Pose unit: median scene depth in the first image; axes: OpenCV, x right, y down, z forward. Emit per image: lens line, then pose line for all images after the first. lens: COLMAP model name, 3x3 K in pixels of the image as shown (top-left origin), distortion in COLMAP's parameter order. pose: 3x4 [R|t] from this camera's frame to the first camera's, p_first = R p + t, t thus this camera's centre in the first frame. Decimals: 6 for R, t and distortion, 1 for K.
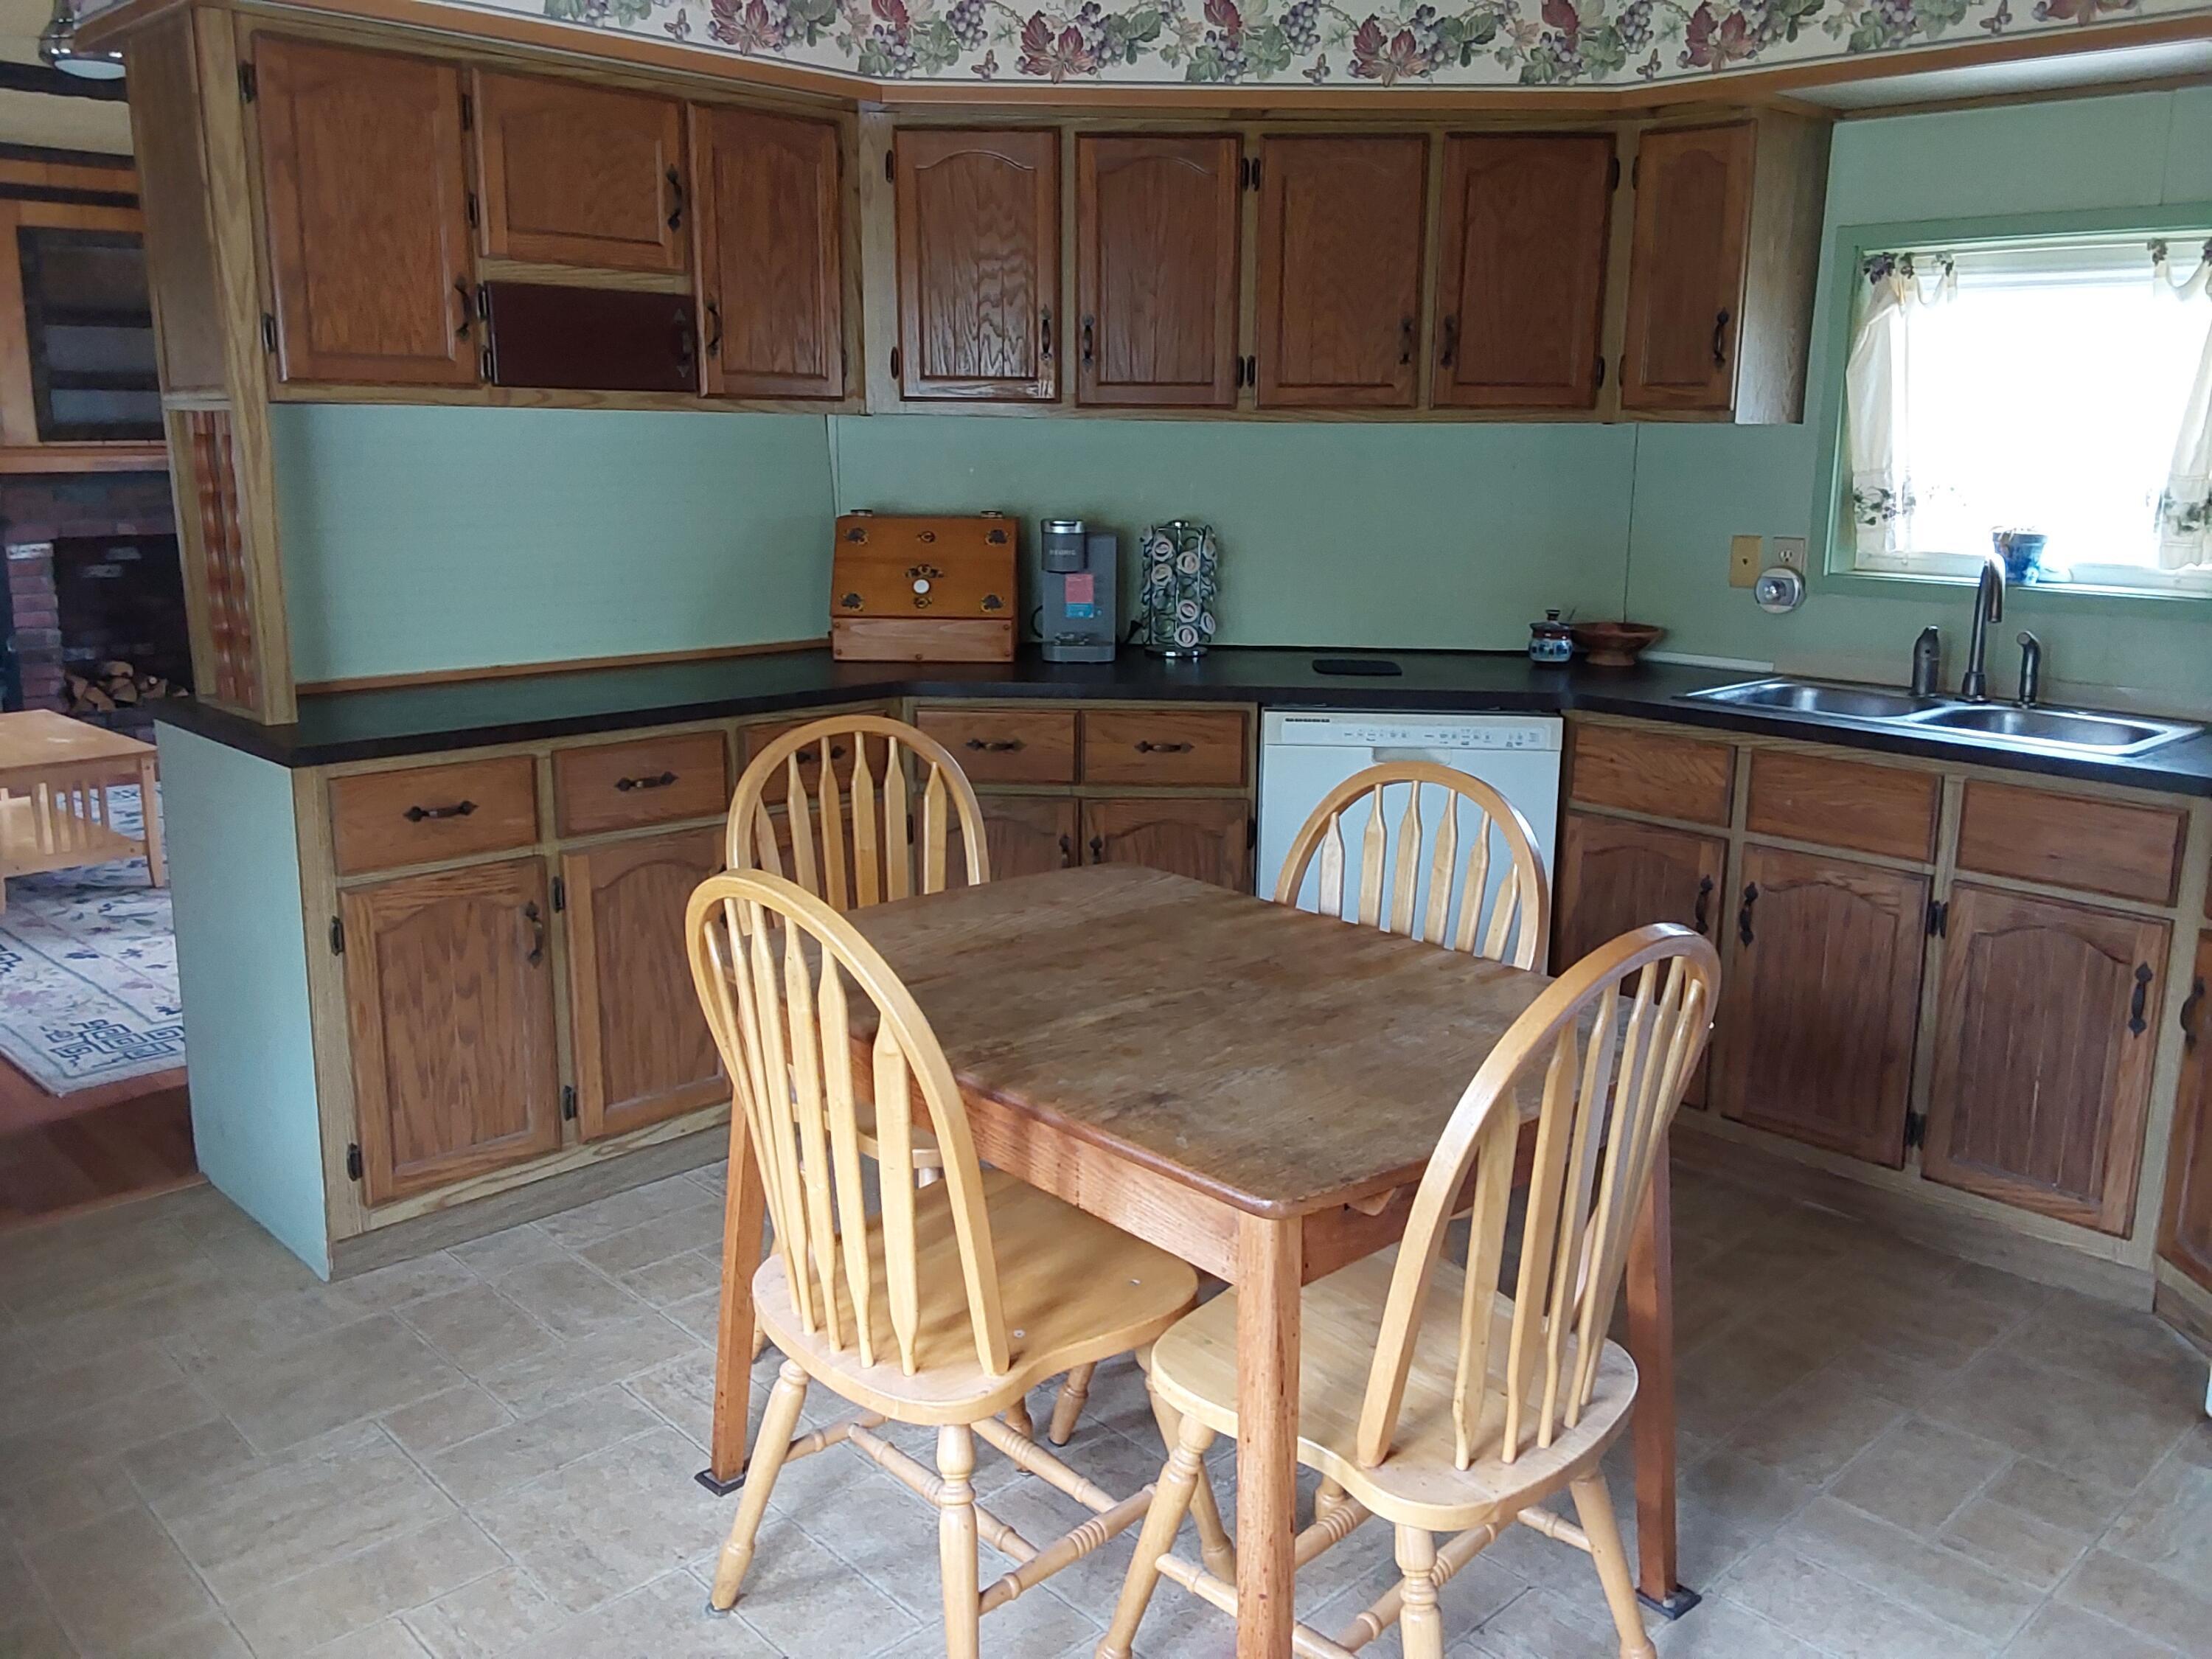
lens RADIAL K [[1823.8, 0, 1106.0], [0, 1823.8, 829.5], [0, 0, 1]] dist [0.058583, -0.097881]
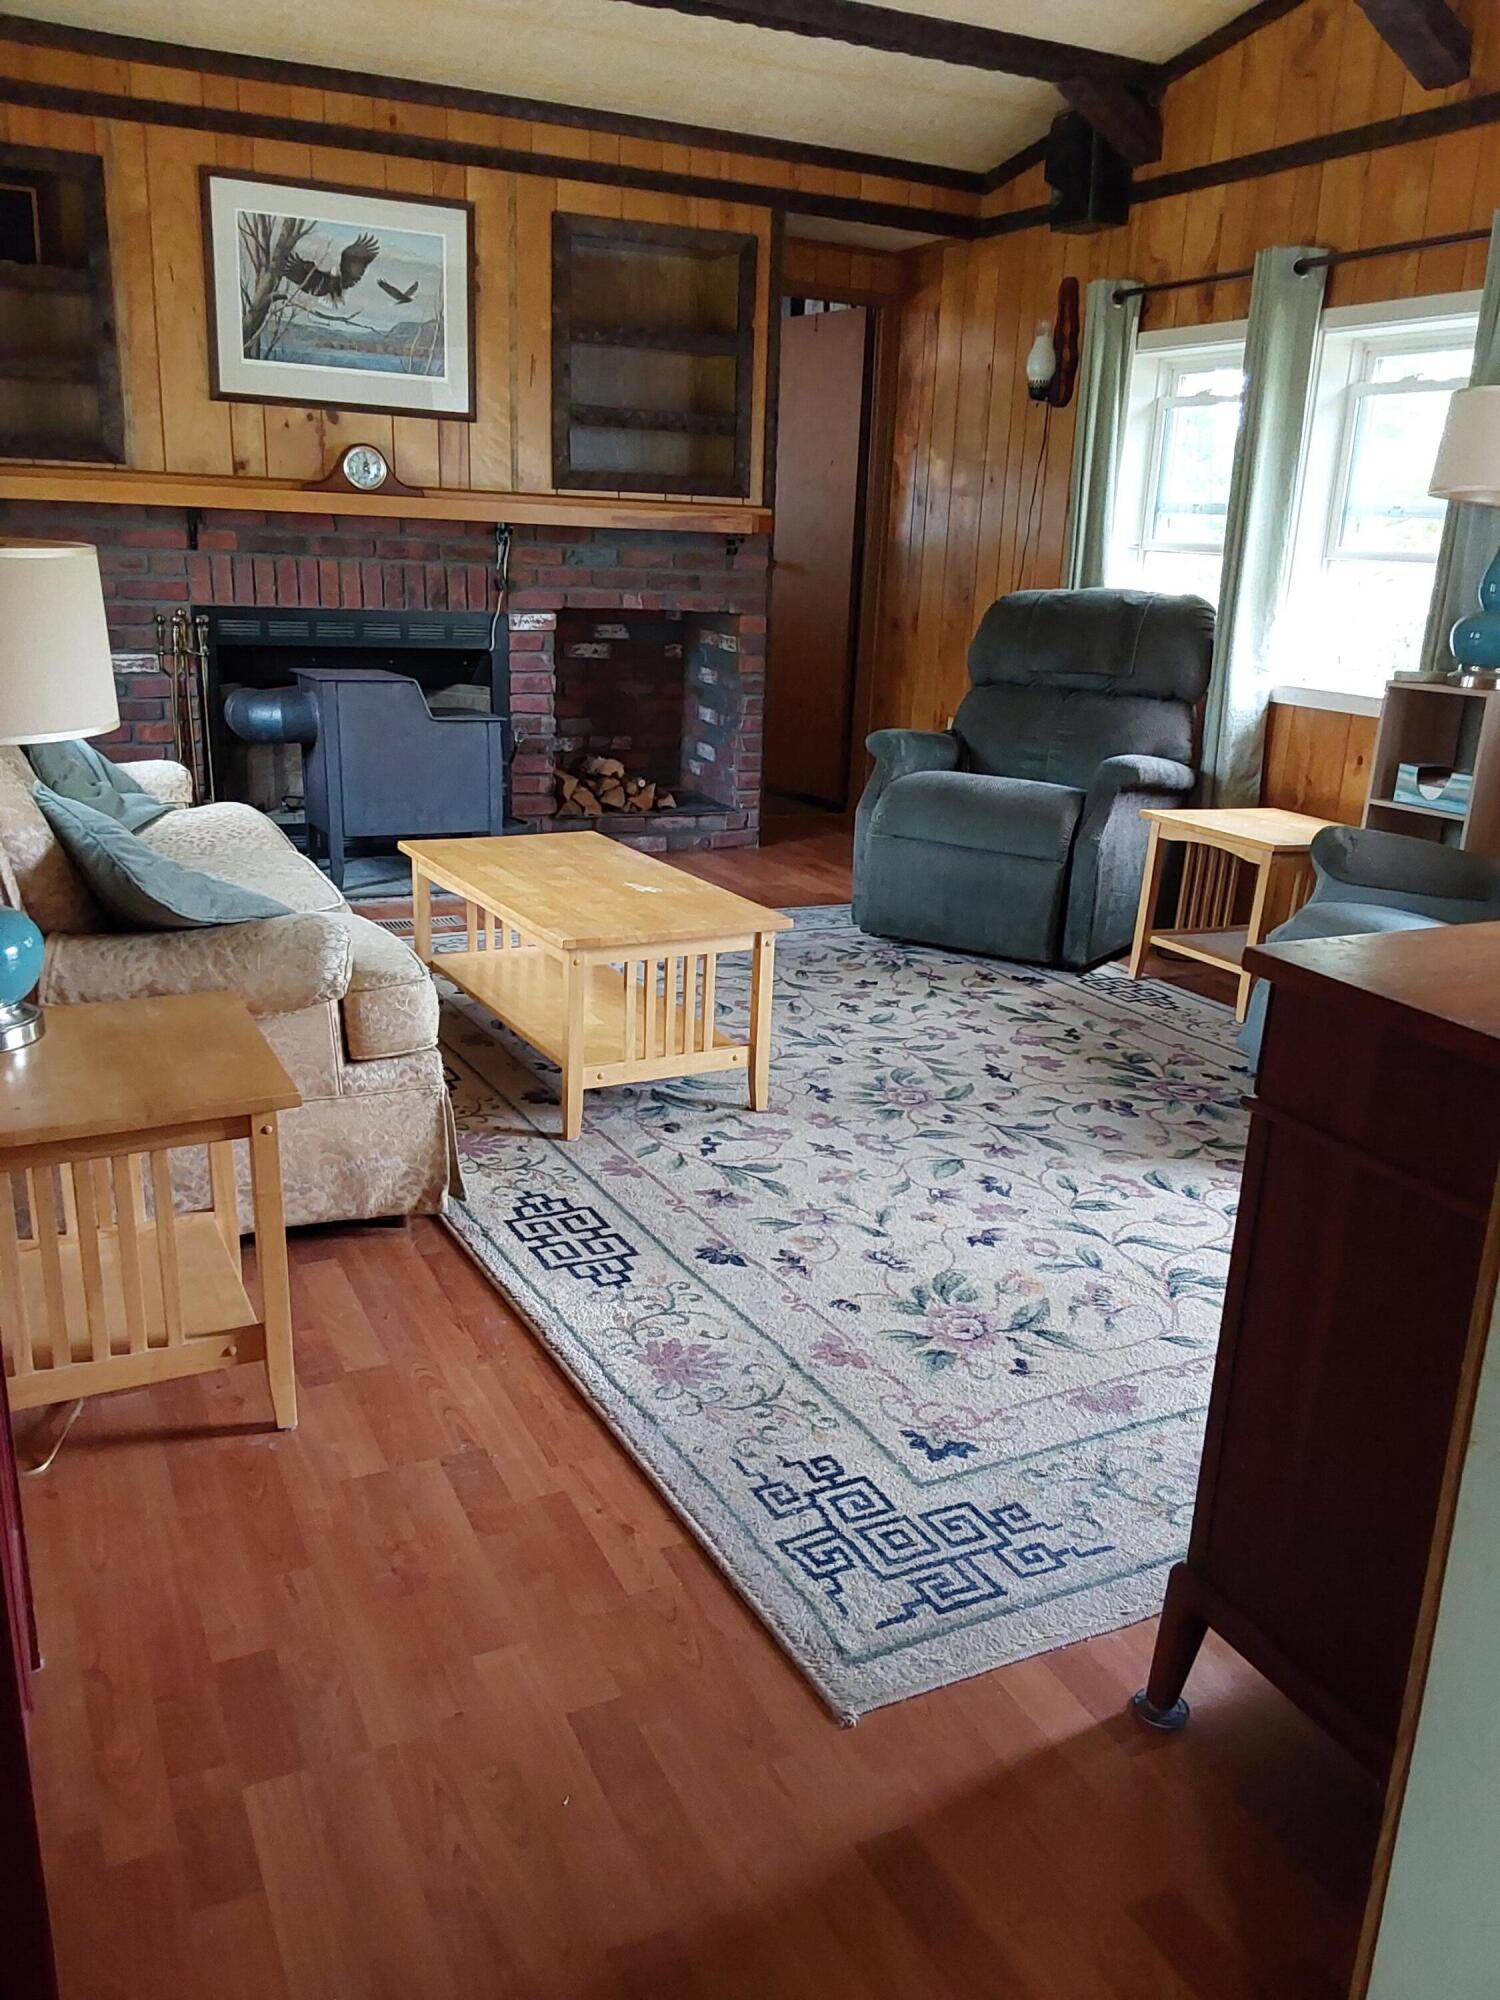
lens RADIAL K [[1649.0, 0, 754.4], [0, 1649.0, 1099.5], [0, 0, 1]] dist [0.058583, -0.097881]
pose [[0.947046, 0.127994, -0.294483, -0.229618], [-0.096550, 0.988188, 0.119004, -0.032920], [0.306237, -0.084269, 0.948218, 0.278034]]
